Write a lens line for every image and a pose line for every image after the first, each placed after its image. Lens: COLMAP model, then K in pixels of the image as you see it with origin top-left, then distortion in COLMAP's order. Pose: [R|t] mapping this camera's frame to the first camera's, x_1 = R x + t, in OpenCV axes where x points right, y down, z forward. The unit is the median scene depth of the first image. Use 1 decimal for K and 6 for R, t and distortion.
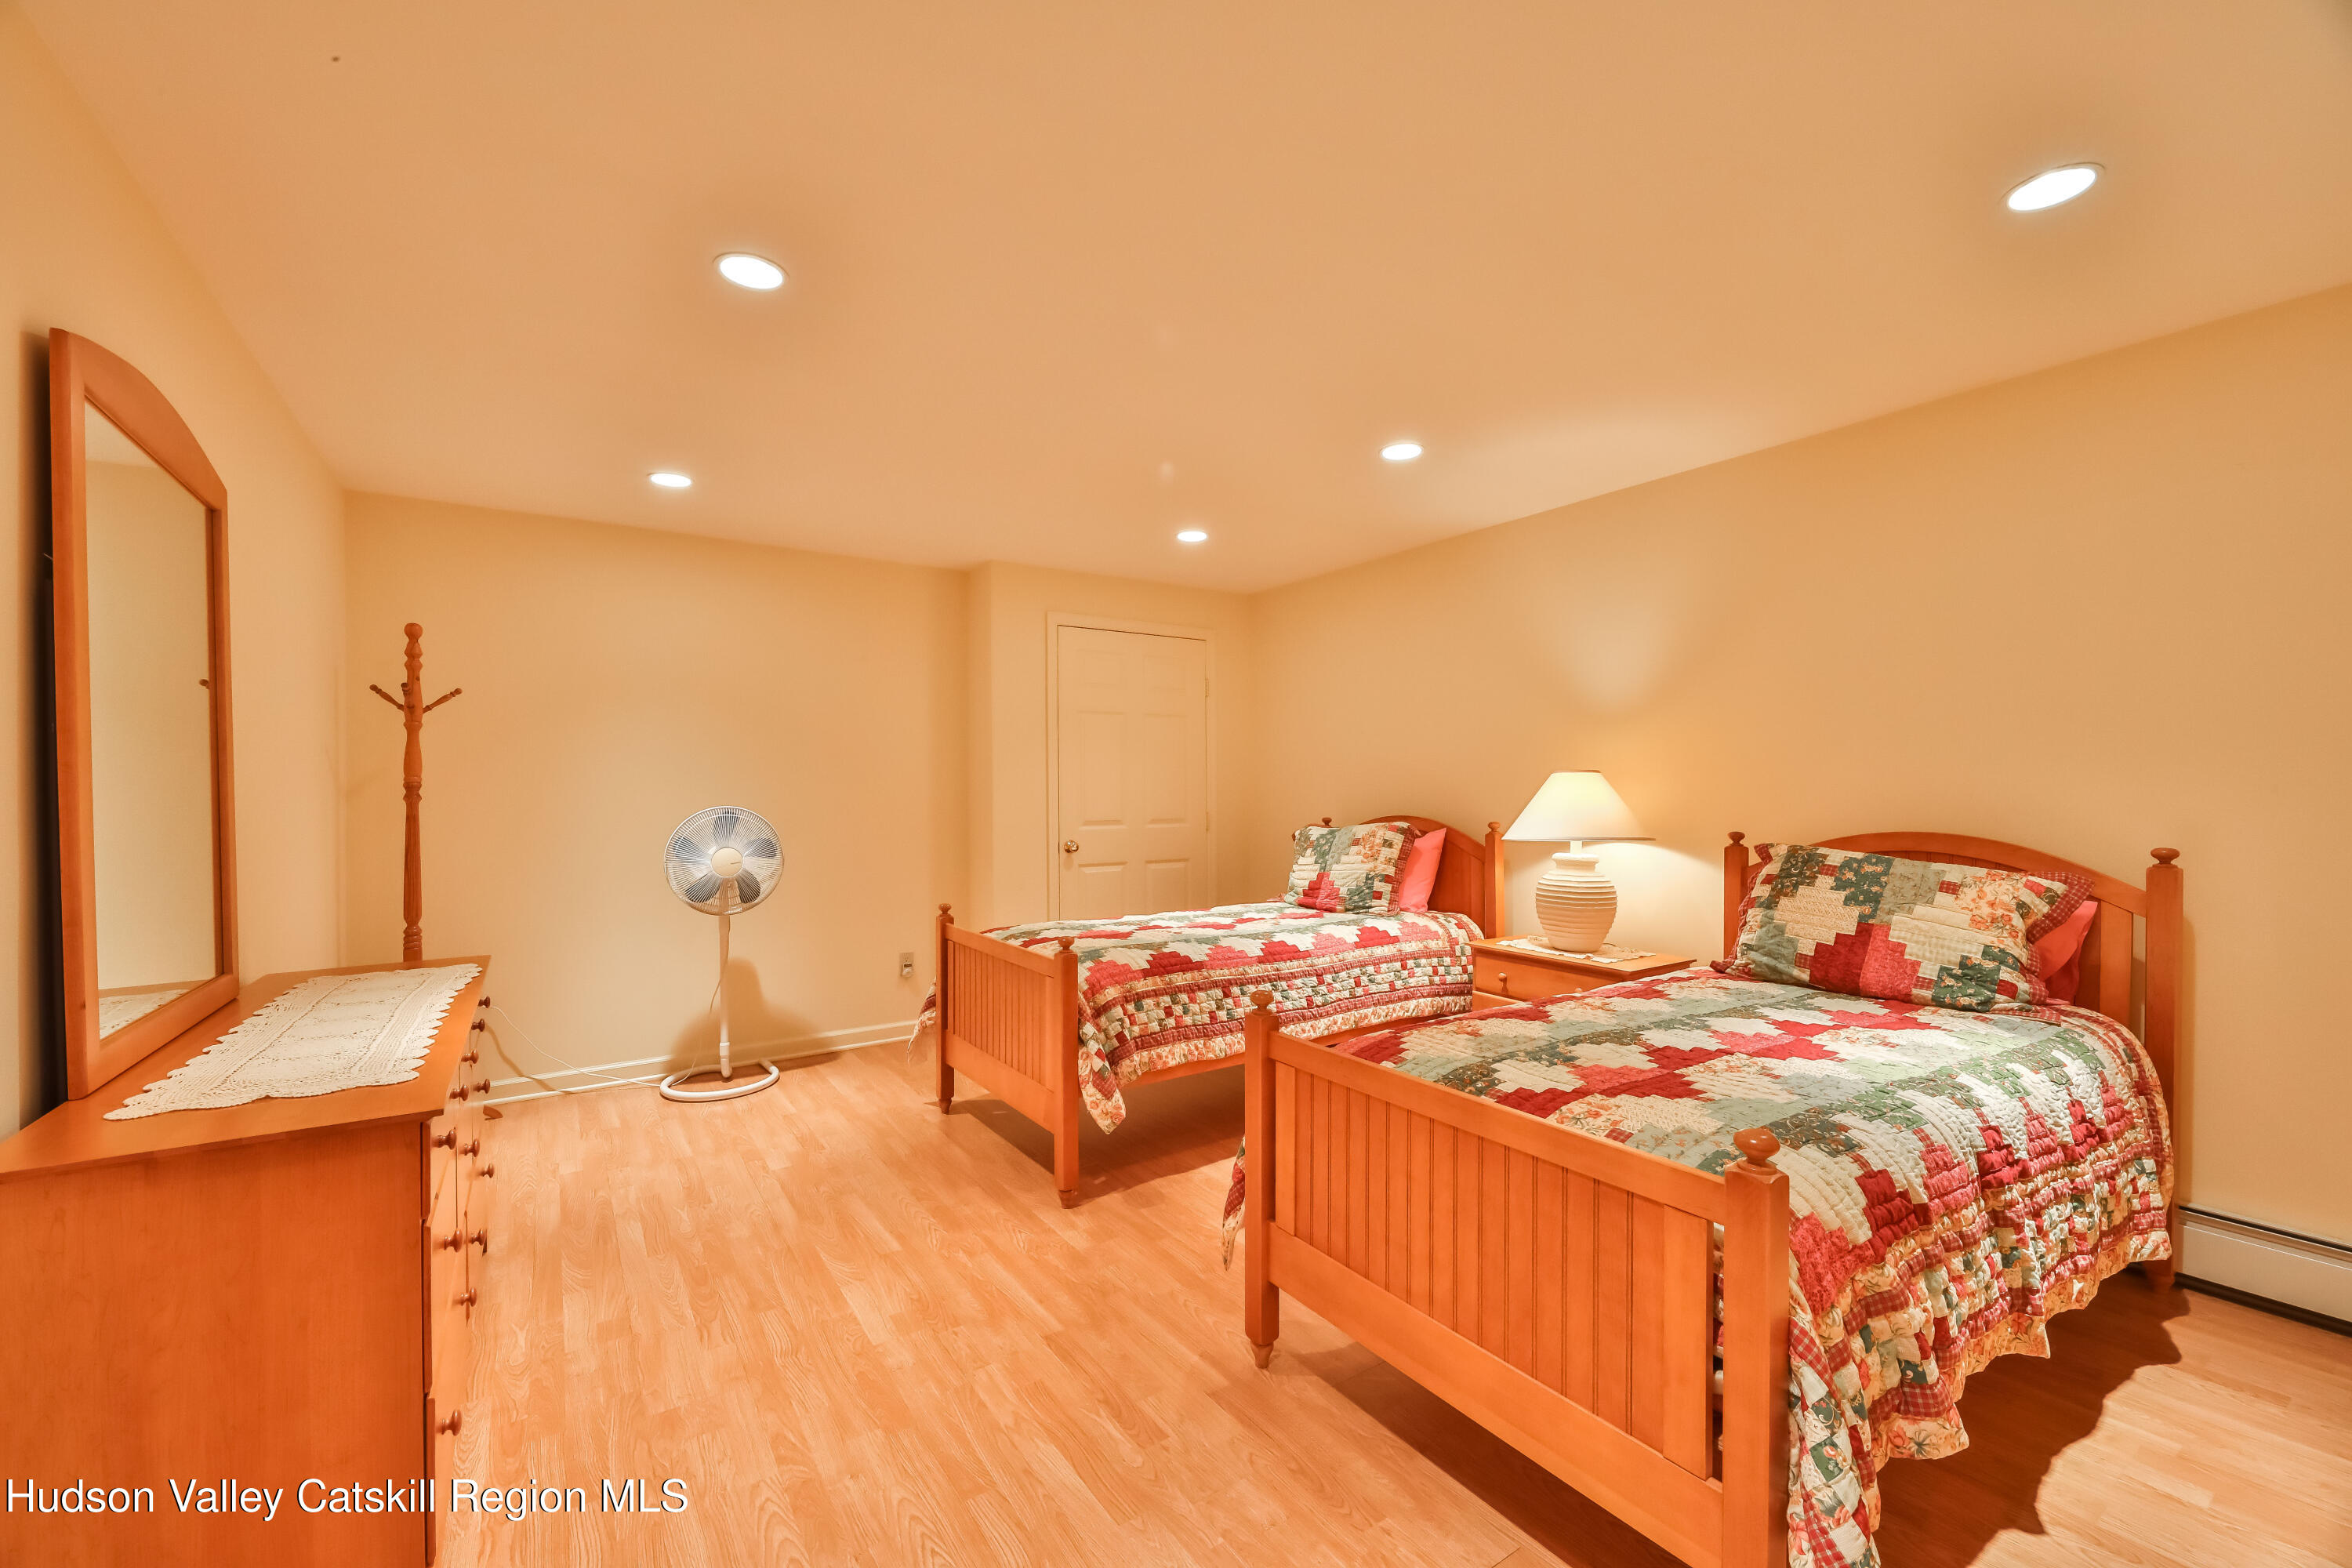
lens RADIAL K [[944.6, 0, 1172.9], [0, 944.6, 794.0], [0, 0, 1]] dist [0.007910, -0.002356]
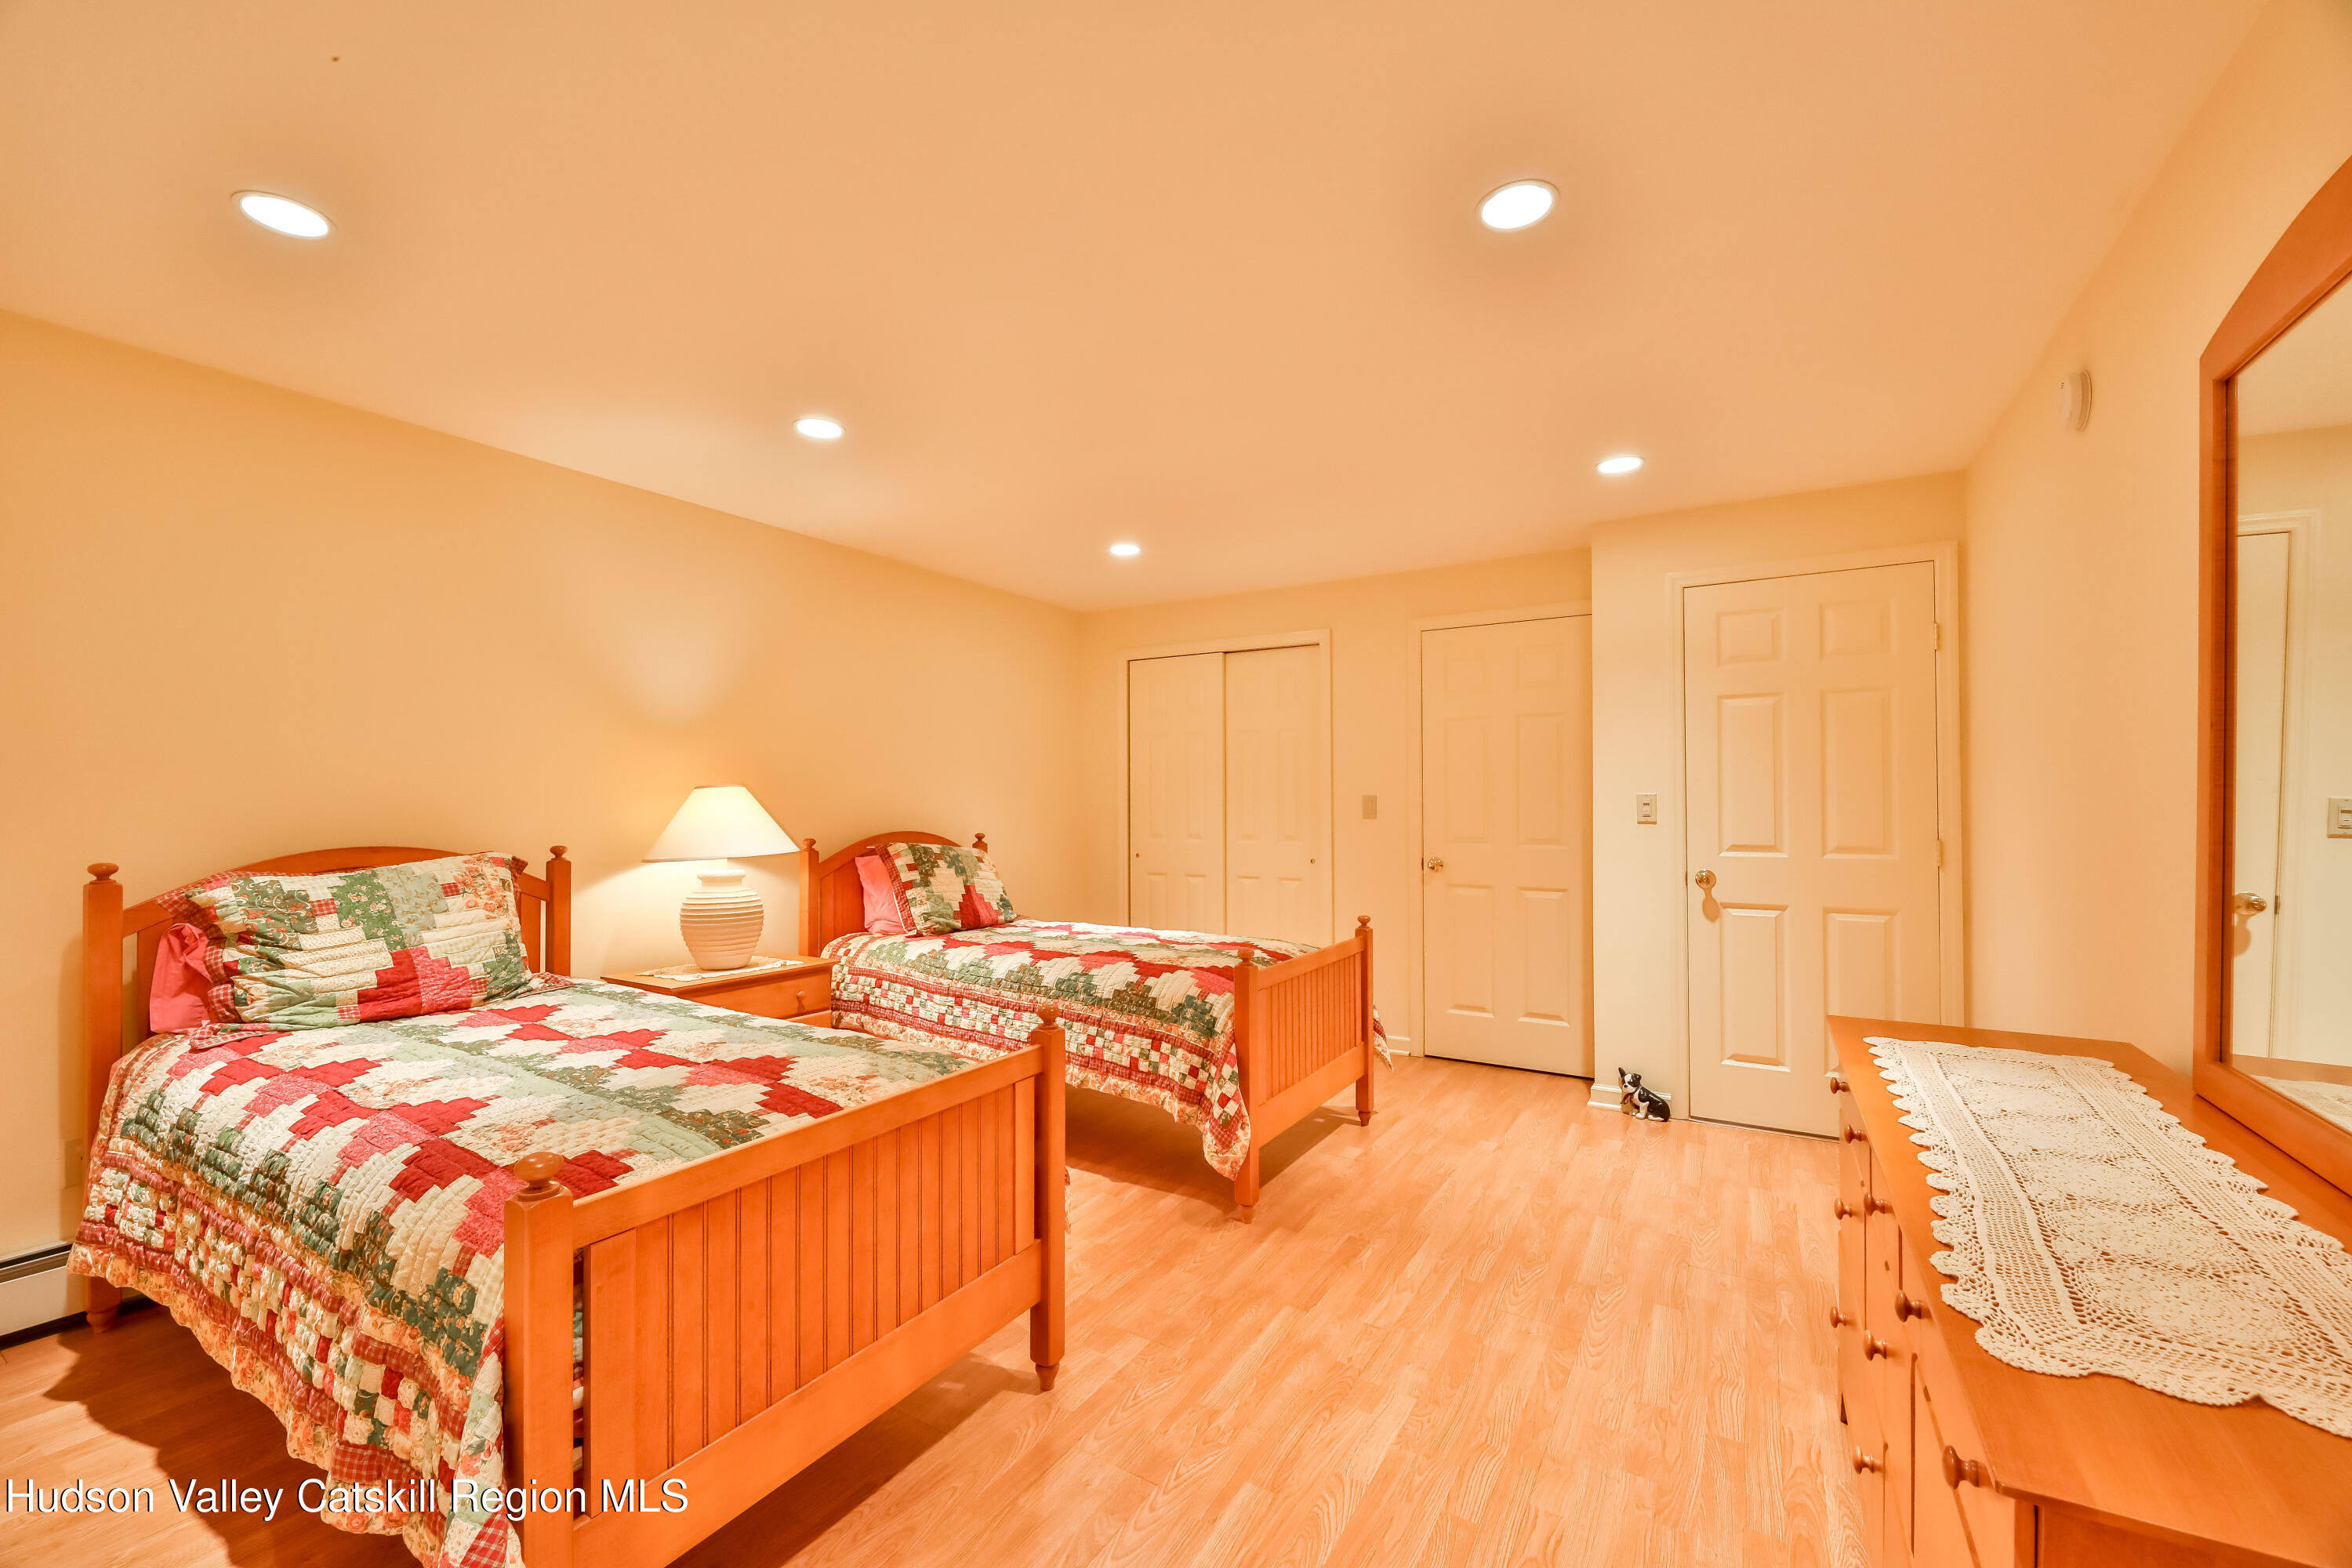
lens RADIAL K [[944.6, 0, 1172.9], [0, 944.6, 794.0], [0, 0, 1]] dist [0.007910, -0.002356]
pose [[-0.419566, 0.005295, 0.907709, -0.685114], [0.008256, 0.999964, -0.002017, -0.006142], [-0.907687, 0.006648, -0.419594, 1.035249]]
